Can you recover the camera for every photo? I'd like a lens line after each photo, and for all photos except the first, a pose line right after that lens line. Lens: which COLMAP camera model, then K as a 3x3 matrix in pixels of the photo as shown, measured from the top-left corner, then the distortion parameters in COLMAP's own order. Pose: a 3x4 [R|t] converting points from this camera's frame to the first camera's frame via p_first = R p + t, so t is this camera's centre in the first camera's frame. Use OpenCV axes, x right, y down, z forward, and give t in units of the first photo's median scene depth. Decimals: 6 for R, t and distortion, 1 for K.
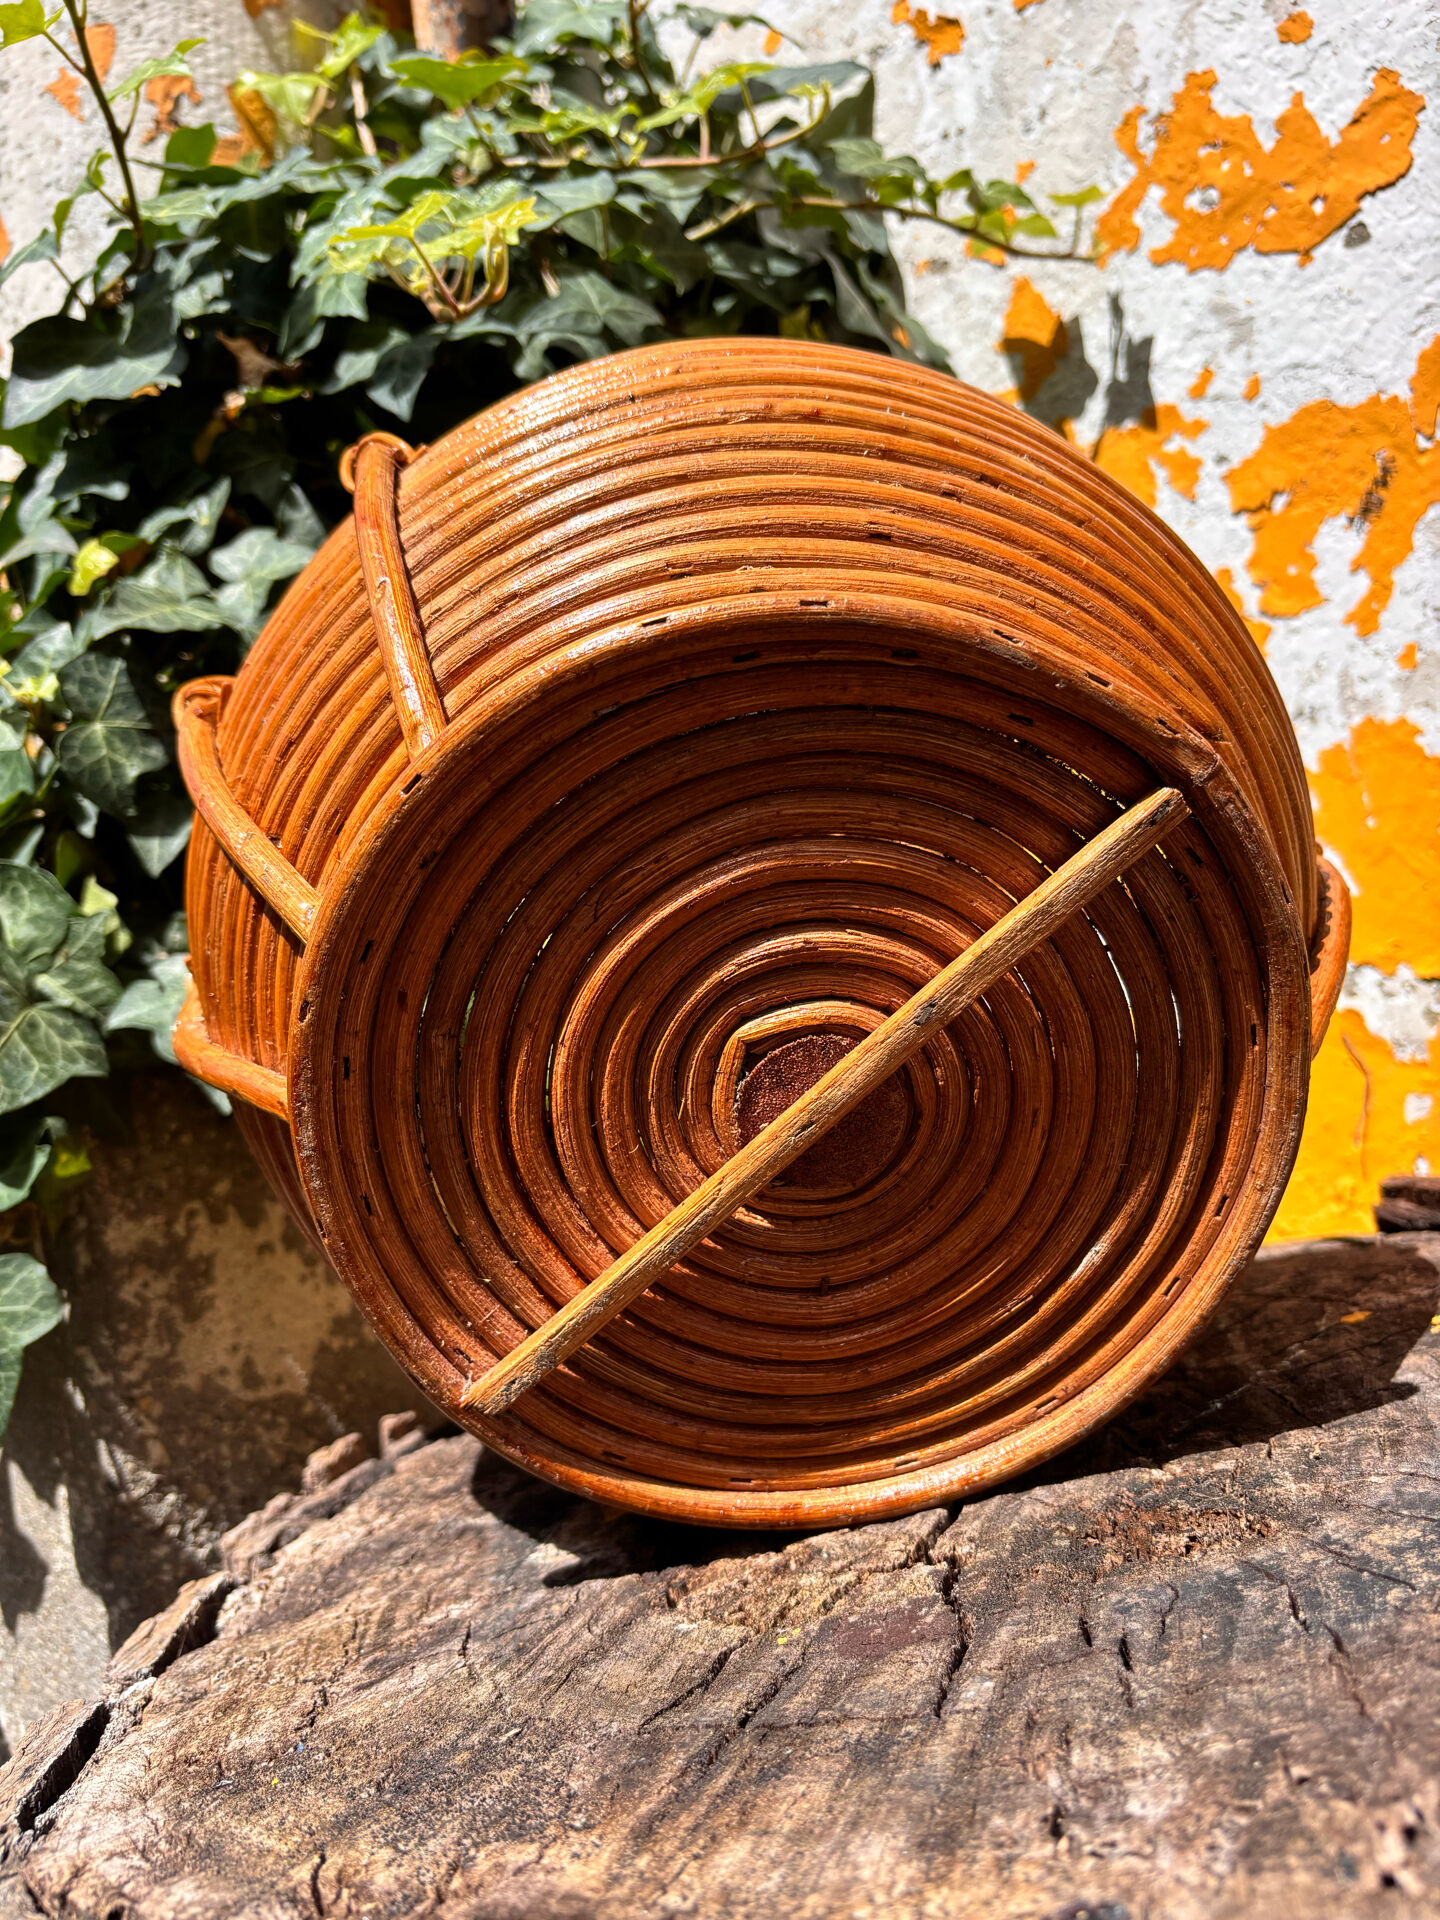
lens RADIAL K [[1507.9, 0, 712.8], [0, 1507.9, 969.3], [0, 0, 1]] dist [0.039776, -0.074034]
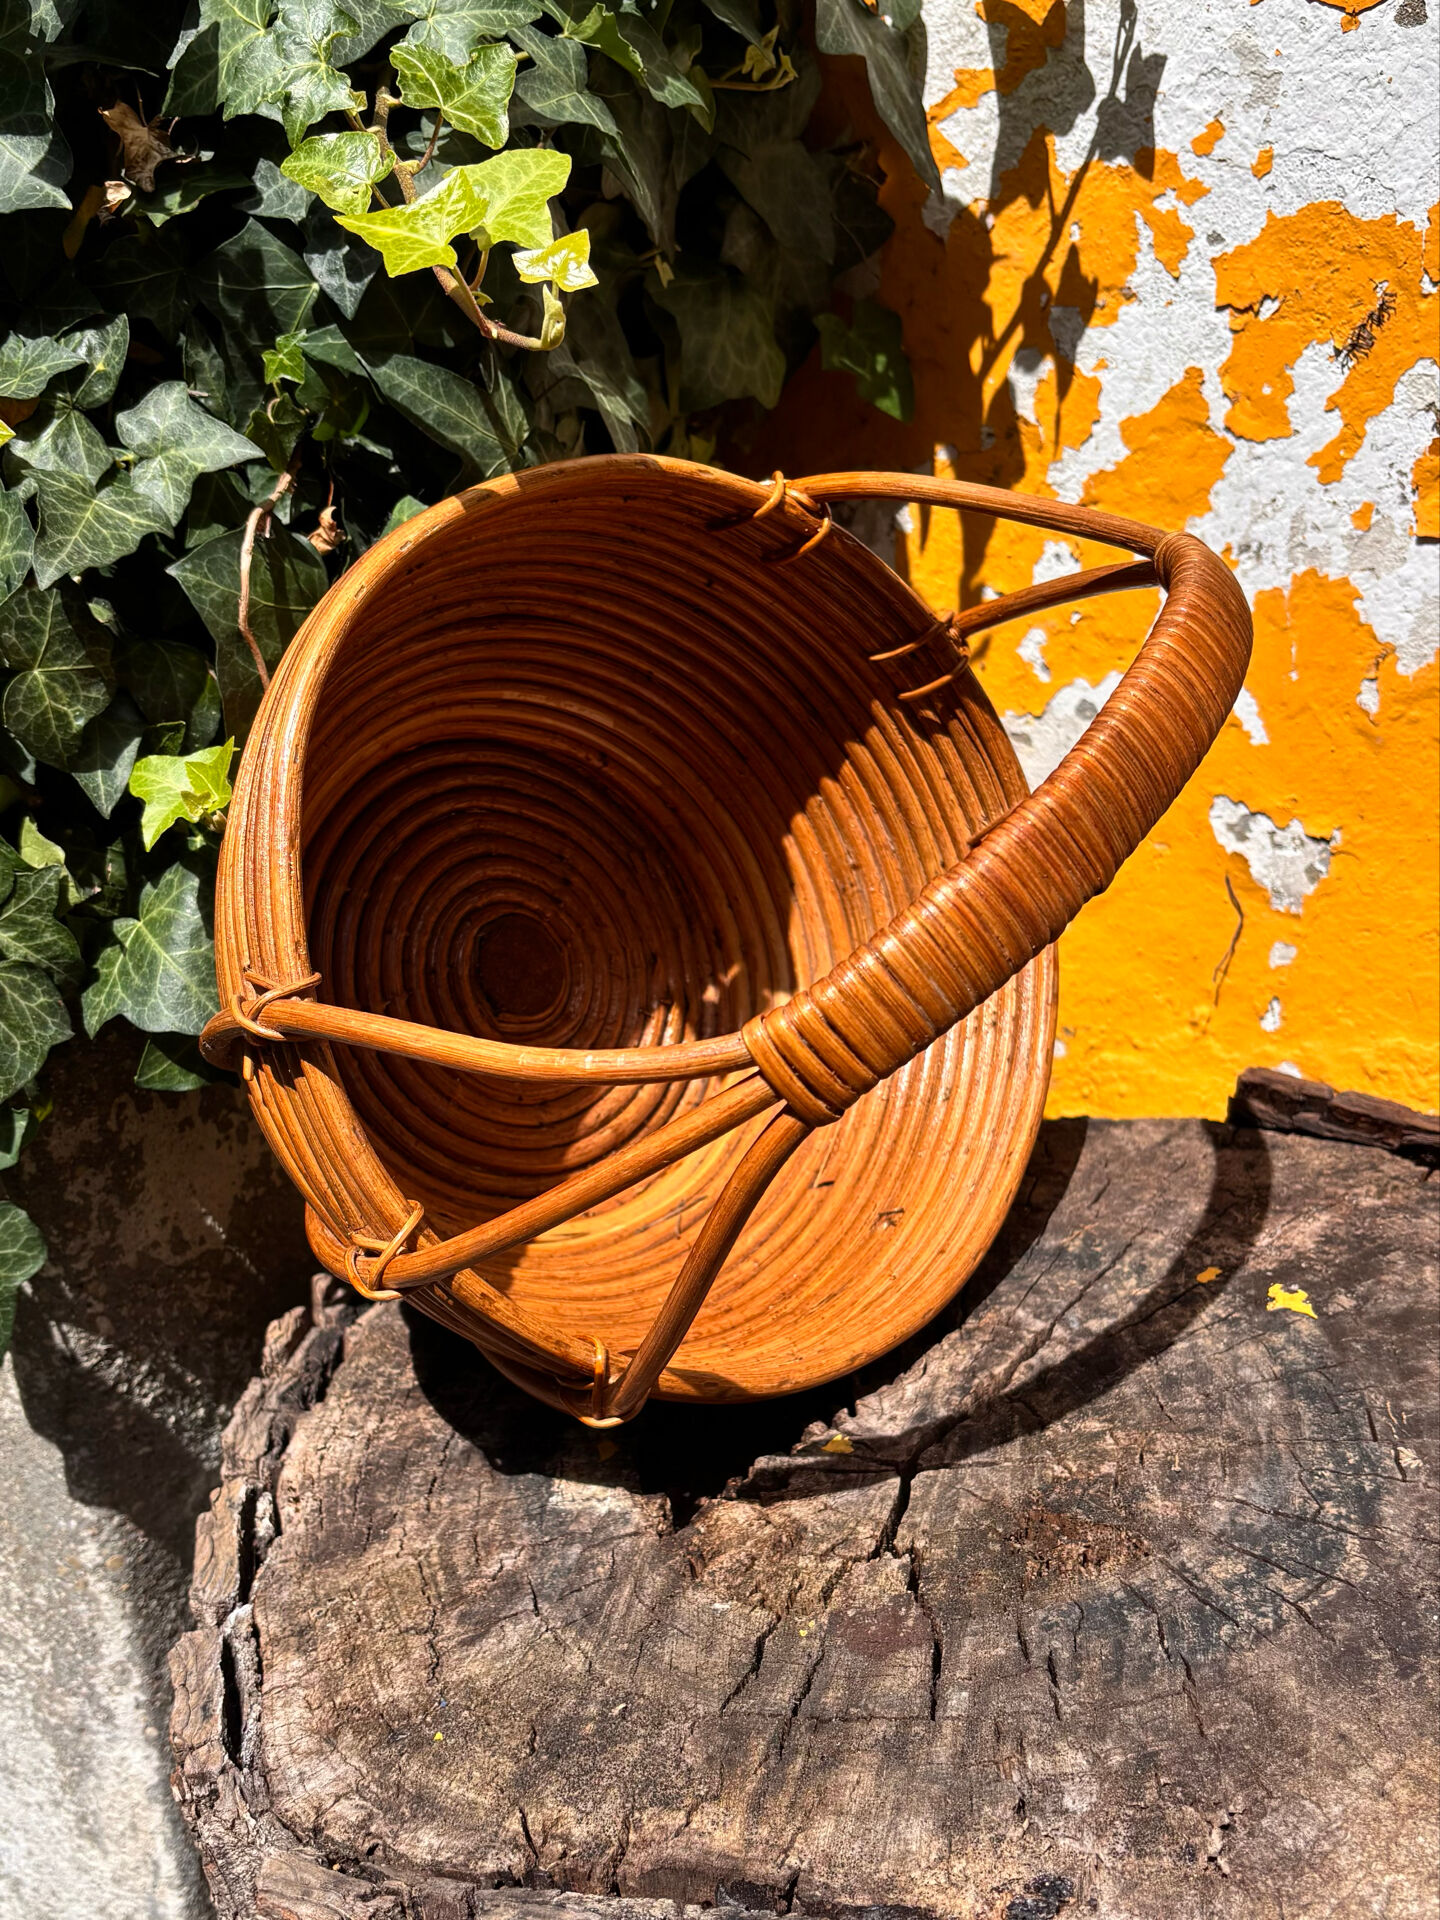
lens RADIAL K [[2025.3, 0, 695.8], [0, 2025.3, 1070.2], [0, 0, 1]] dist [-0.027787, 0.053732]
pose [[0.982950, 0.003268, 0.183844, -0.362571], [-0.077310, 0.914515, 0.397096, -0.700128], [-0.166830, -0.404539, 0.899175, -0.412673]]
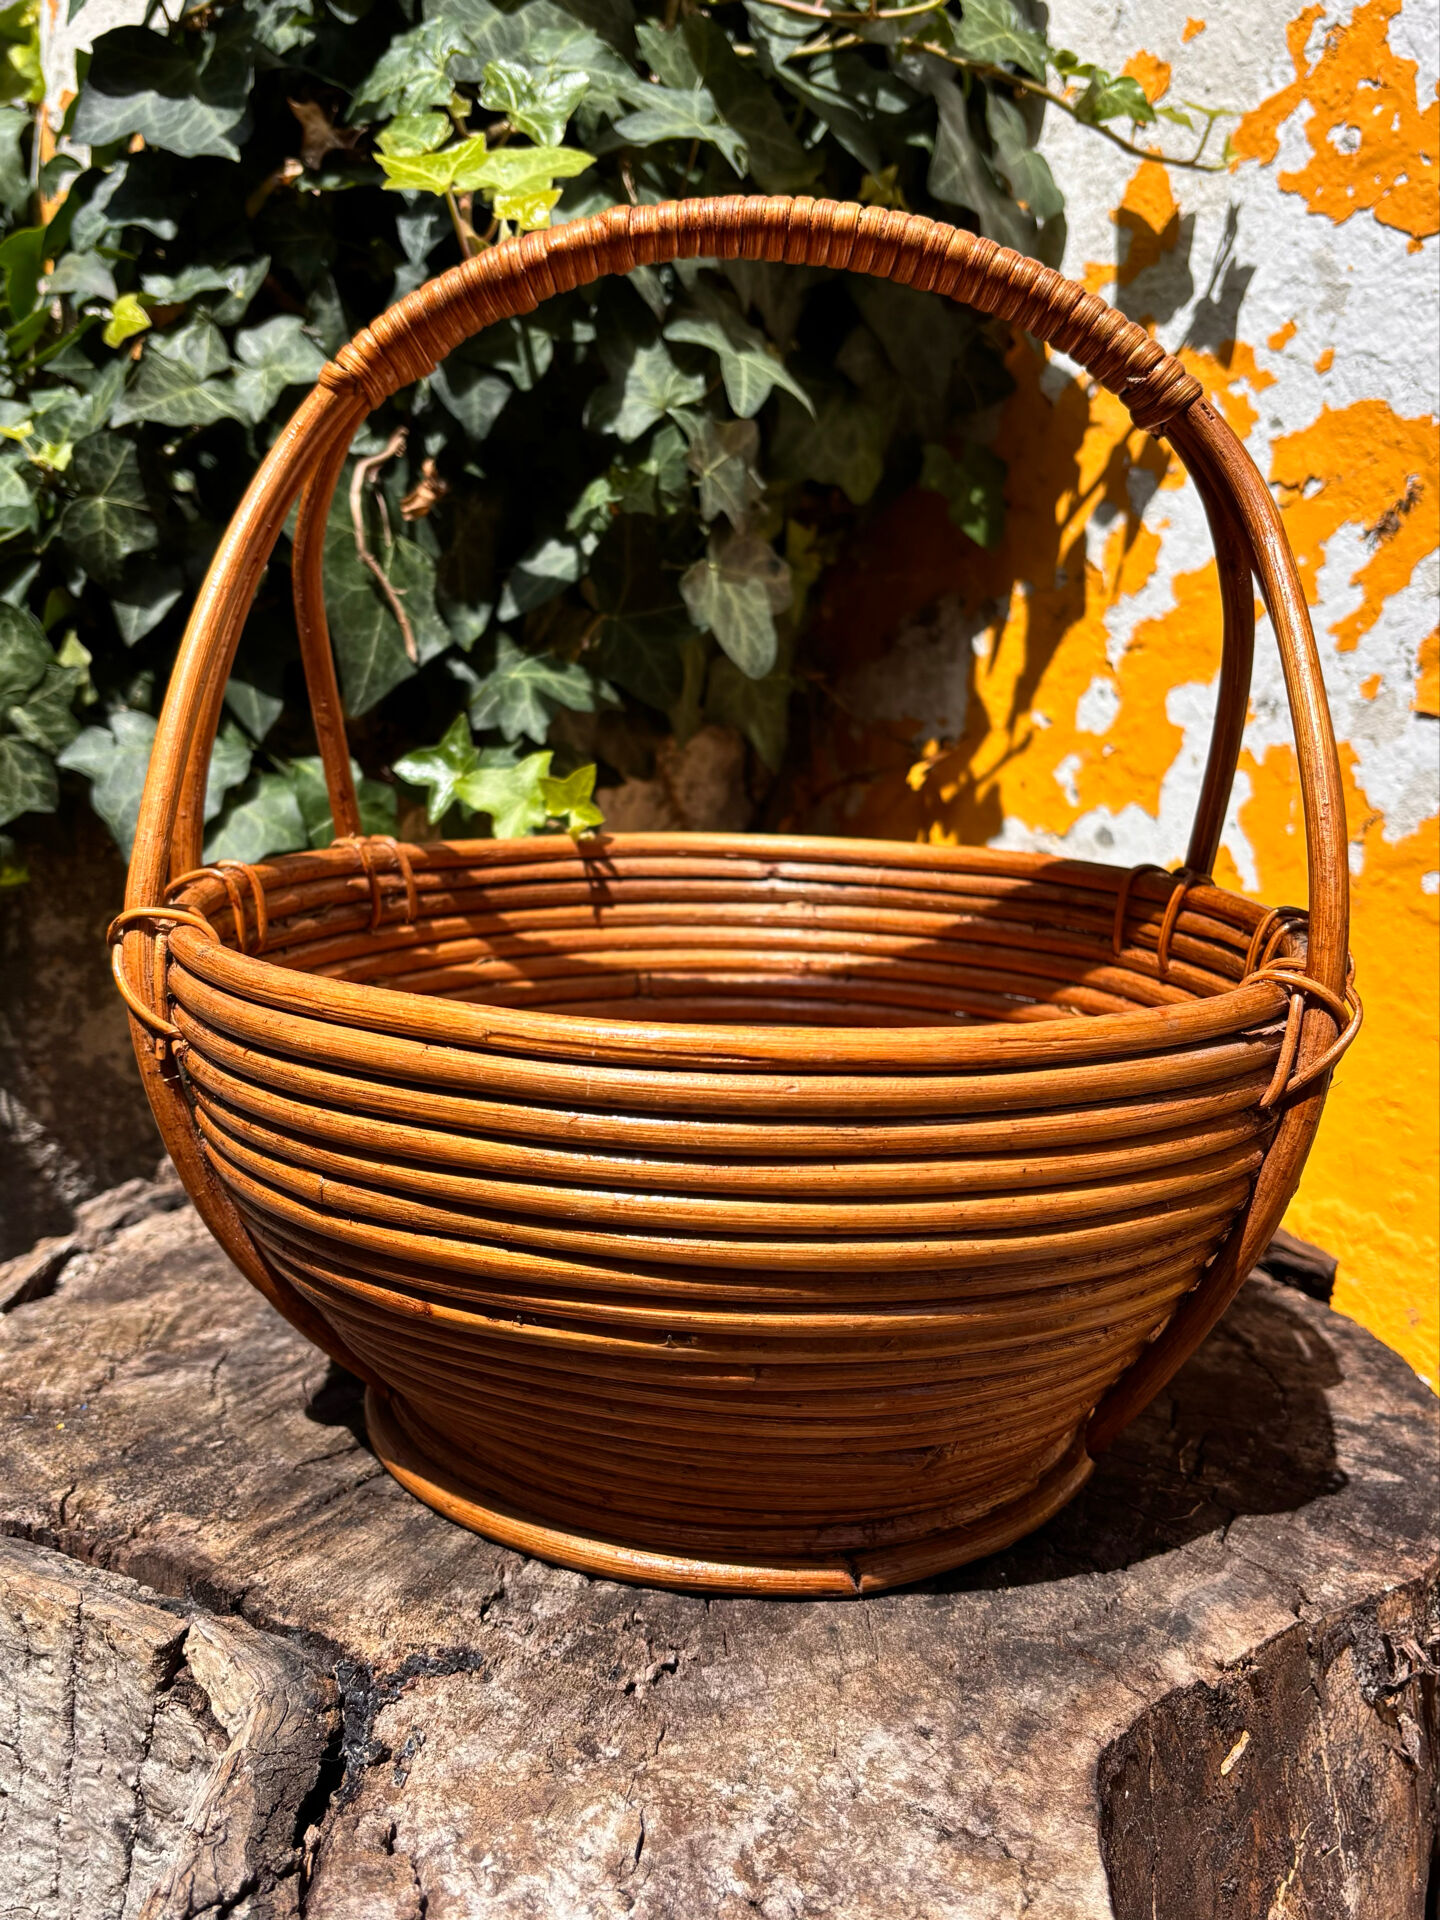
lens RADIAL K [[1838.6, 0, 703.6], [0, 1838.6, 959.4], [0, 0, 1]] dist [-0.061270, 0.144236]
pose [[0.964515, 0.262833, -0.025080, 0.212625], [-0.249689, 0.938890, 0.236943, -0.415150], [0.085824, -0.222273, 0.971200, -0.504650]]
